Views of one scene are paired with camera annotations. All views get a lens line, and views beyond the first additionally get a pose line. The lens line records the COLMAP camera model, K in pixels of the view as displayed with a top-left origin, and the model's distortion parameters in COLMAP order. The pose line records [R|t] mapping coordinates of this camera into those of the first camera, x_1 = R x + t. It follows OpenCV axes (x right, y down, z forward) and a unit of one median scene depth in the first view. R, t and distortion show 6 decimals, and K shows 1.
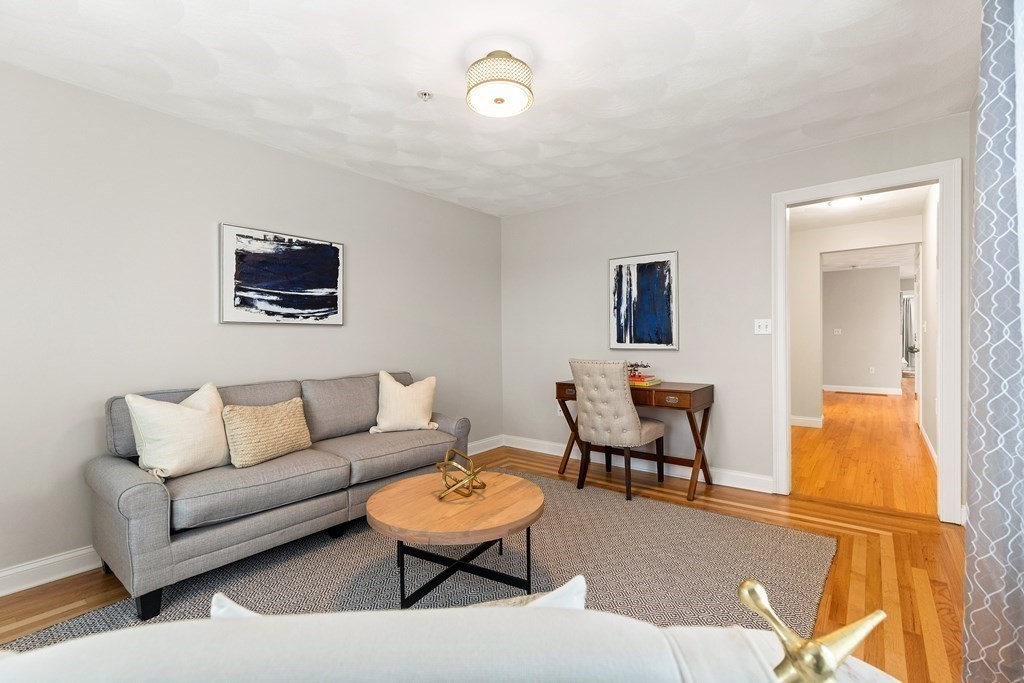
lens RADIAL K [[466.3, 0, 513.3], [0, 466.3, 341.3], [0, 0, 1]] dist [-0.004852, 0.002409]
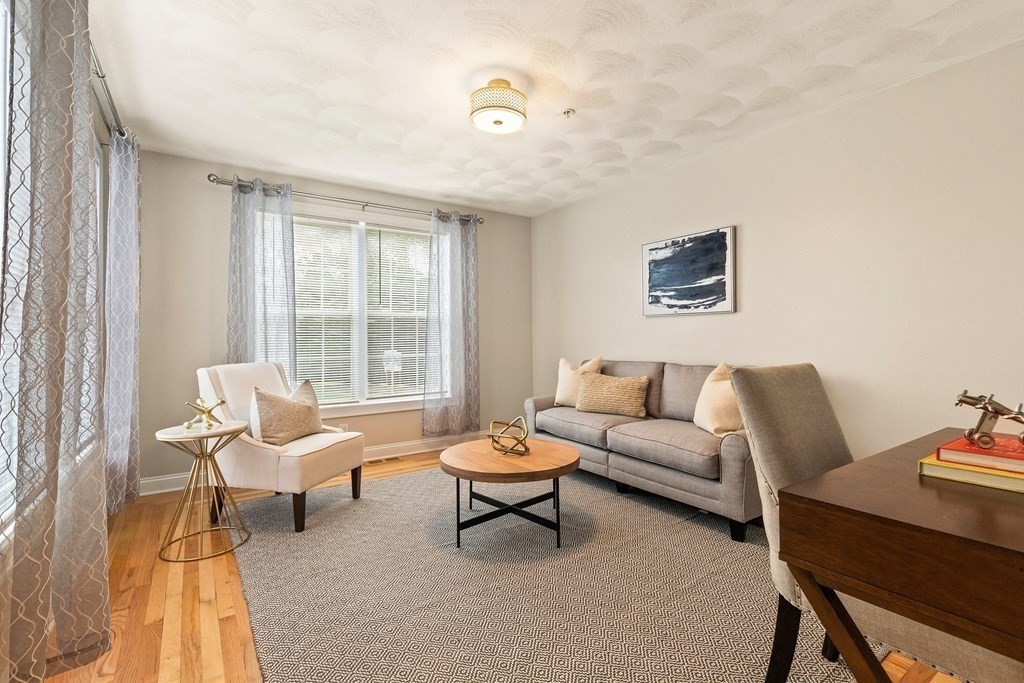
lens RADIAL K [[466.3, 0, 517.7], [0, 466.3, 337.0], [0, 0, 1]] dist [-0.004852, 0.002409]
pose [[-0.300297, 0.012781, -0.953760, 0.729414], [0.007722, 0.999910, 0.010968, 0.002990], [0.953814, -0.004071, -0.300369, 0.954424]]
